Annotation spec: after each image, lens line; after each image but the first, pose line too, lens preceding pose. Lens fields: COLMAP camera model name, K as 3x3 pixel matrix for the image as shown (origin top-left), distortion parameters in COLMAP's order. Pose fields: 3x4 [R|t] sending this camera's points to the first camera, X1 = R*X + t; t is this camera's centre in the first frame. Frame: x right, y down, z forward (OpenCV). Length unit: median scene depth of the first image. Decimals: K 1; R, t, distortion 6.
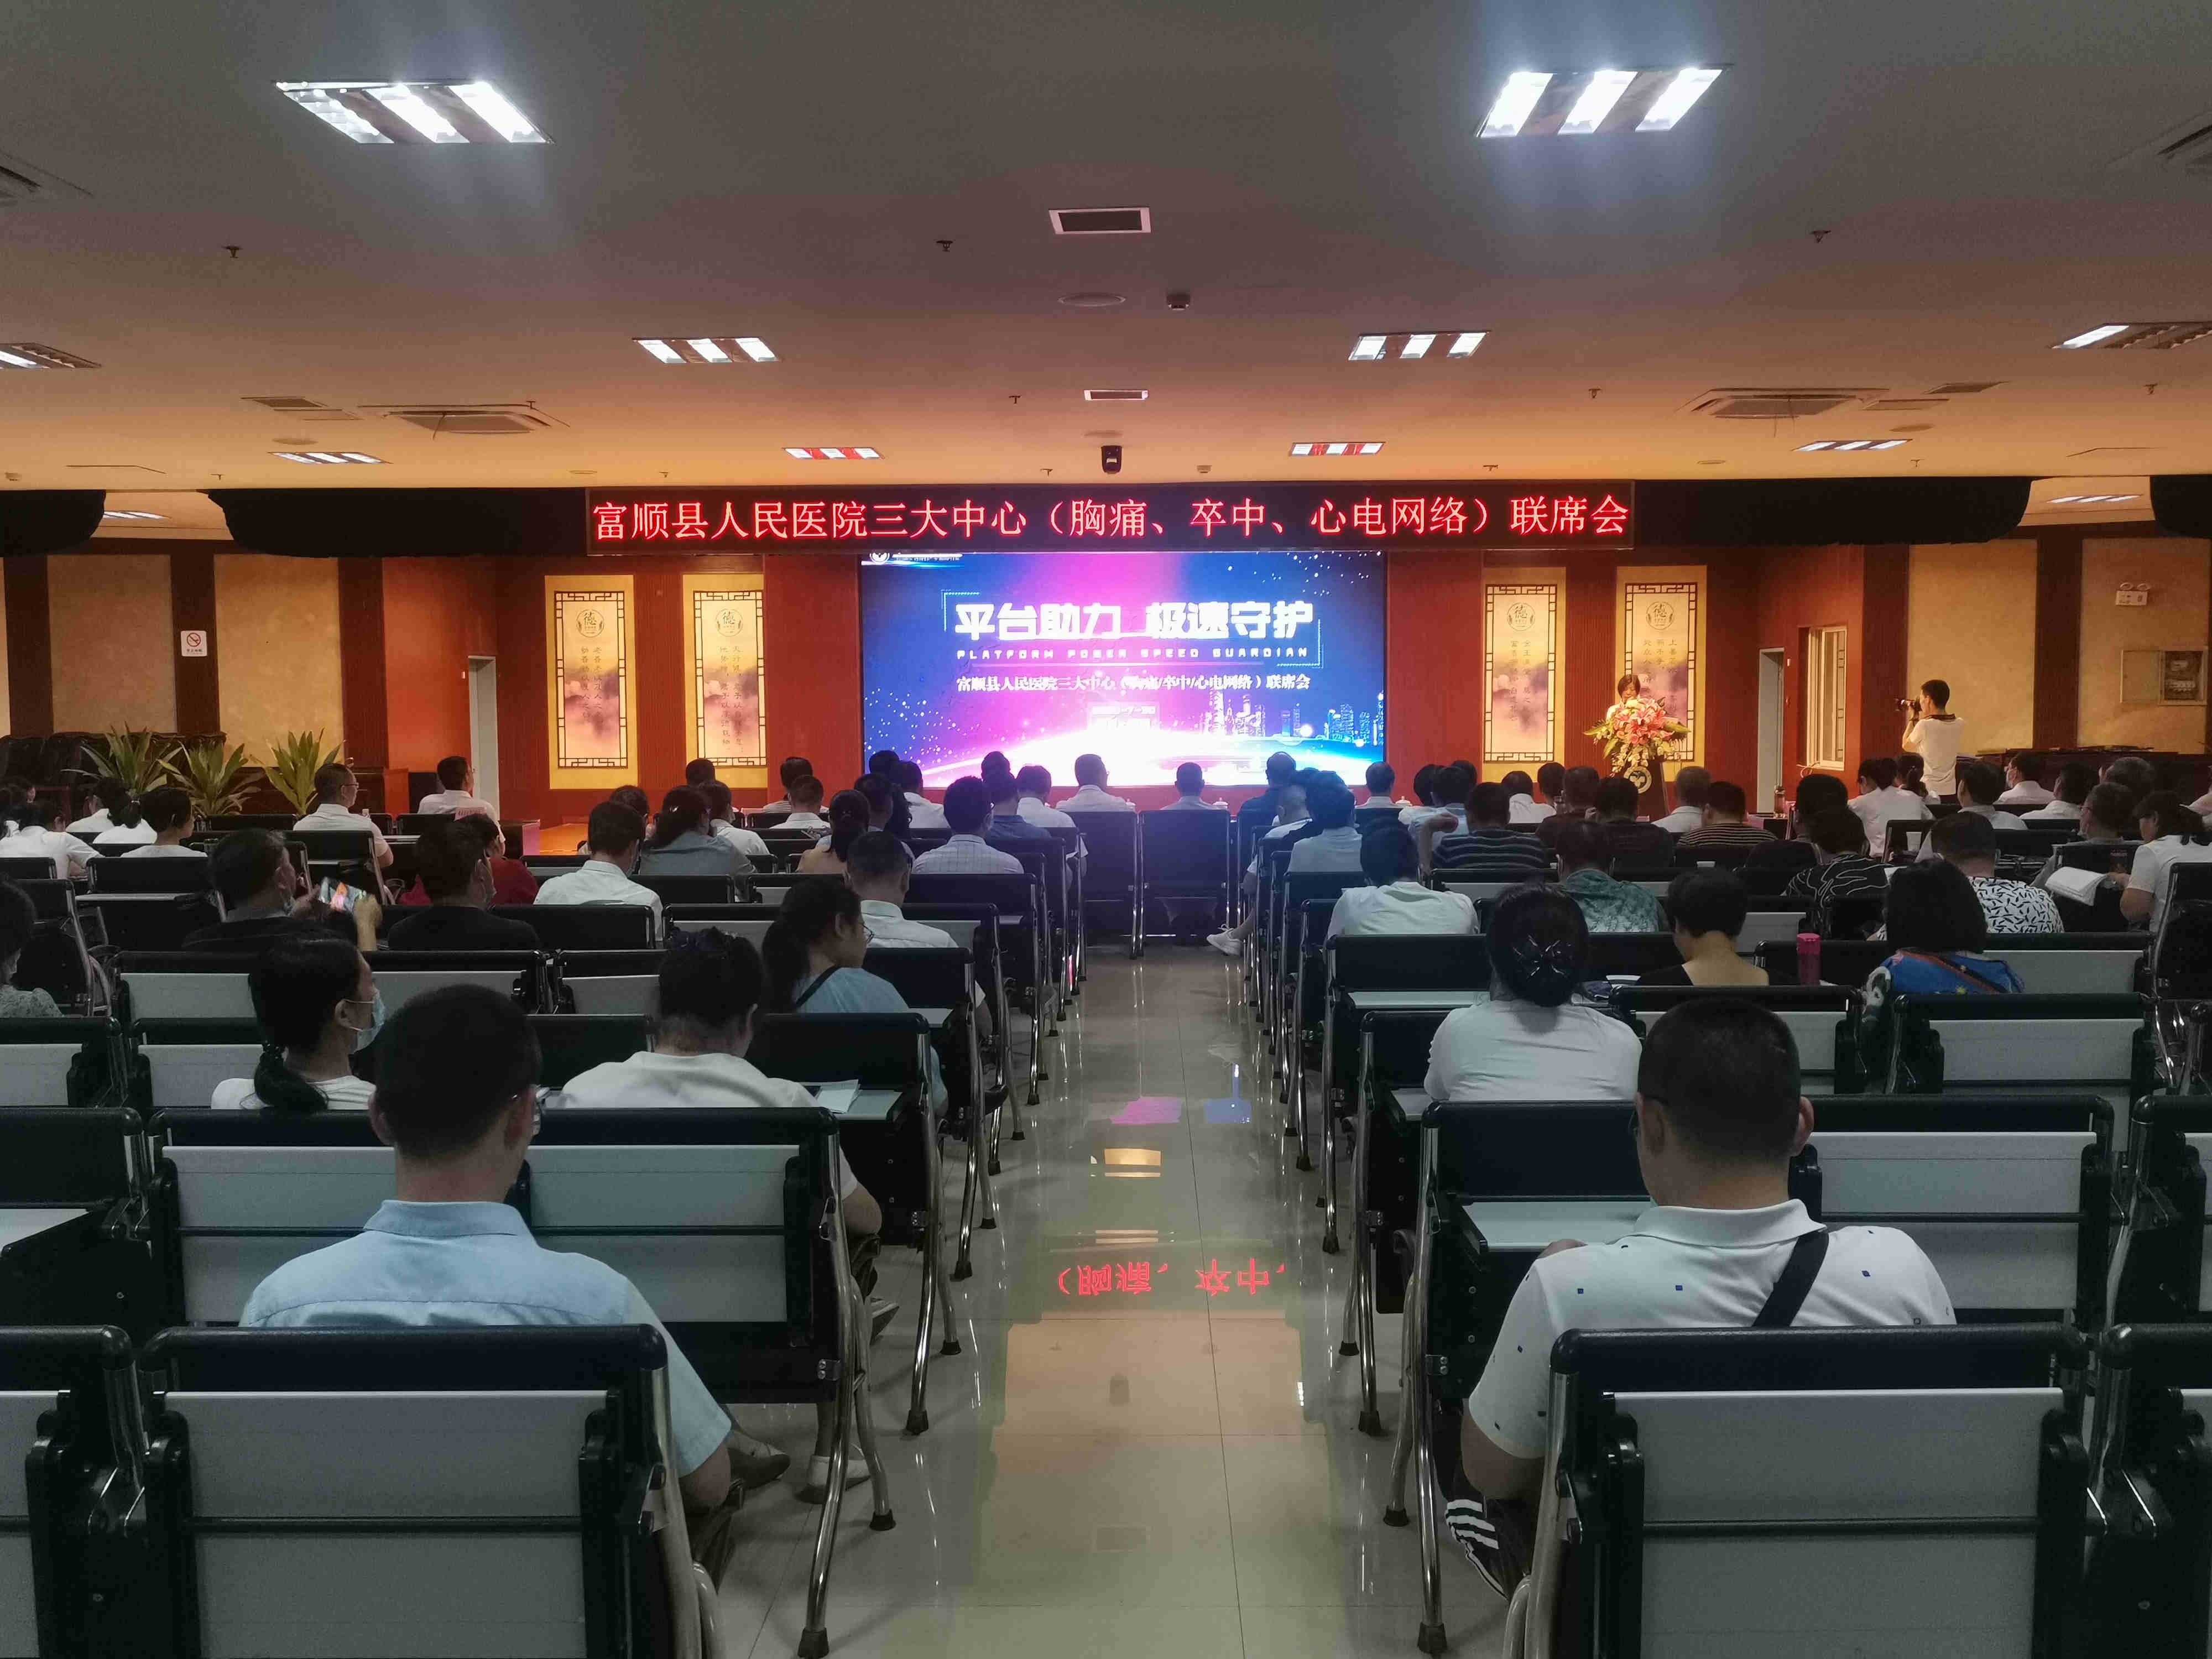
lens RADIAL K [[2038.4, 0, 1106.0], [0, 2038.4, 829.5], [0, 0, 1]] dist [0.023306, 0.024510]
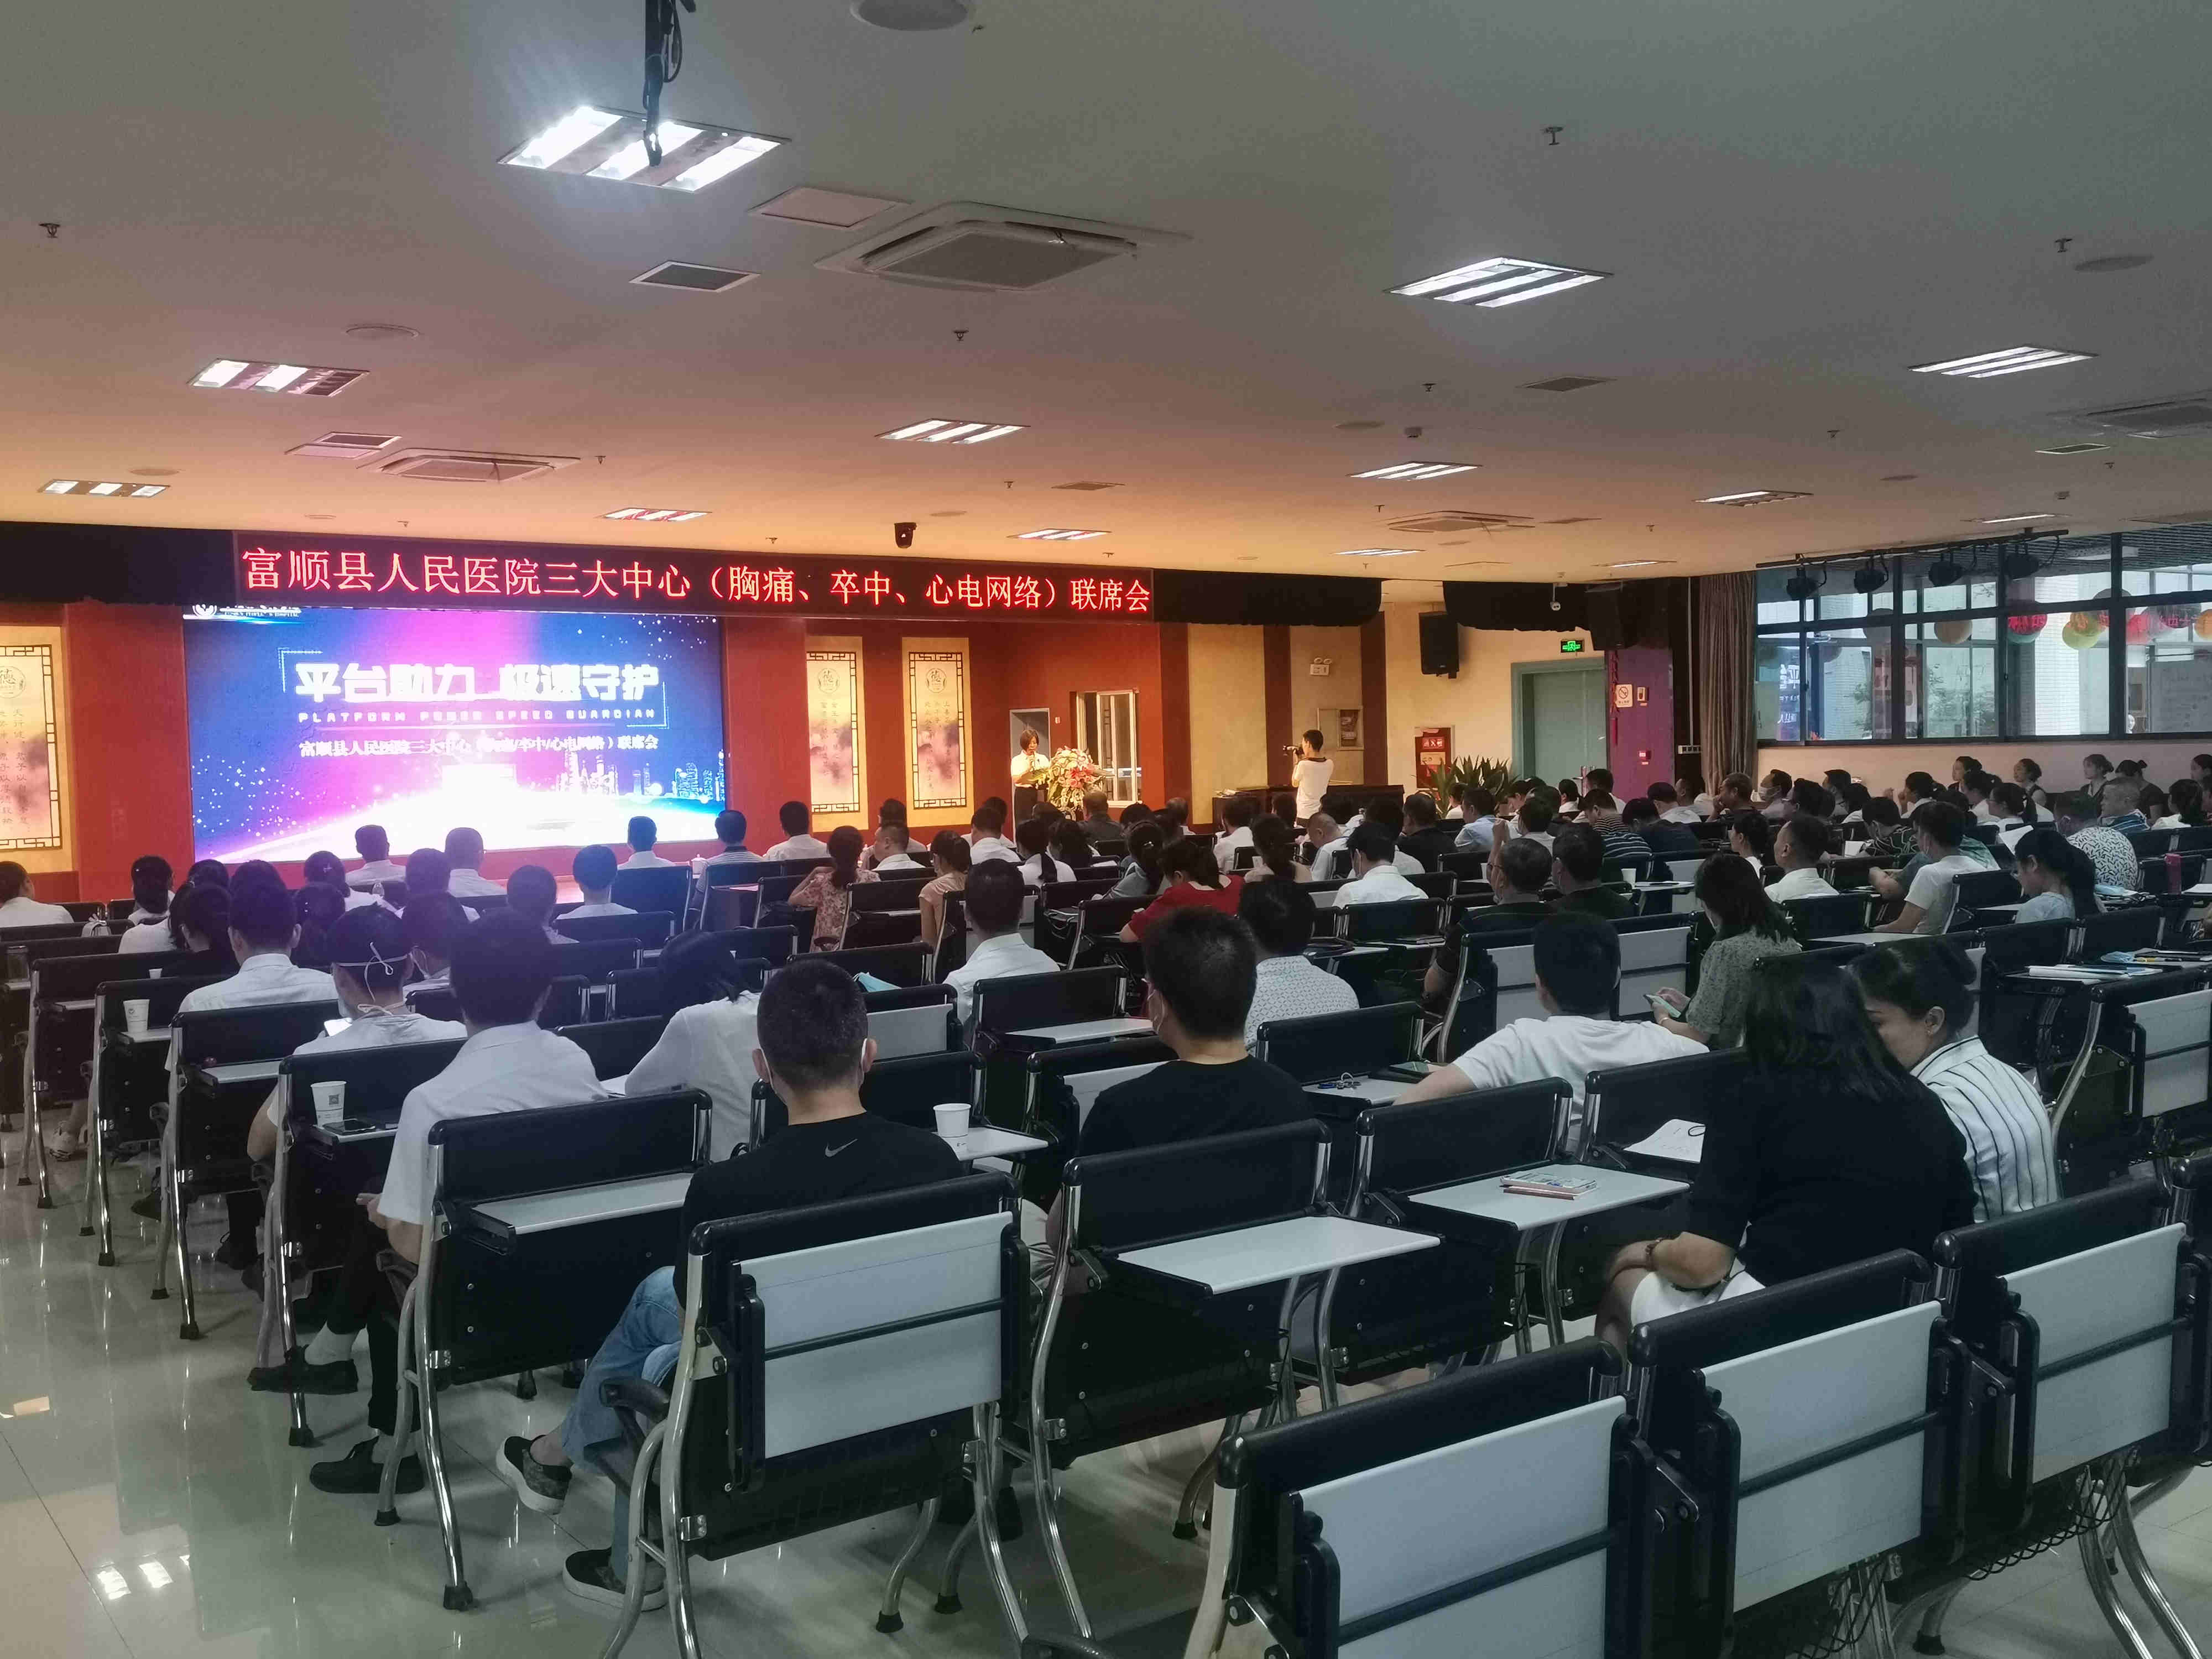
lens RADIAL K [[2038.4, 0, 1106.0], [0, 2038.4, 829.5], [0, 0, 1]] dist [0.023306, 0.024510]
pose [[0.798270, -0.038858, 0.601045, -0.344403], [0.058932, 0.998167, -0.013737, -0.000285], [-0.599409, 0.046386, 0.799097, 0.035403]]
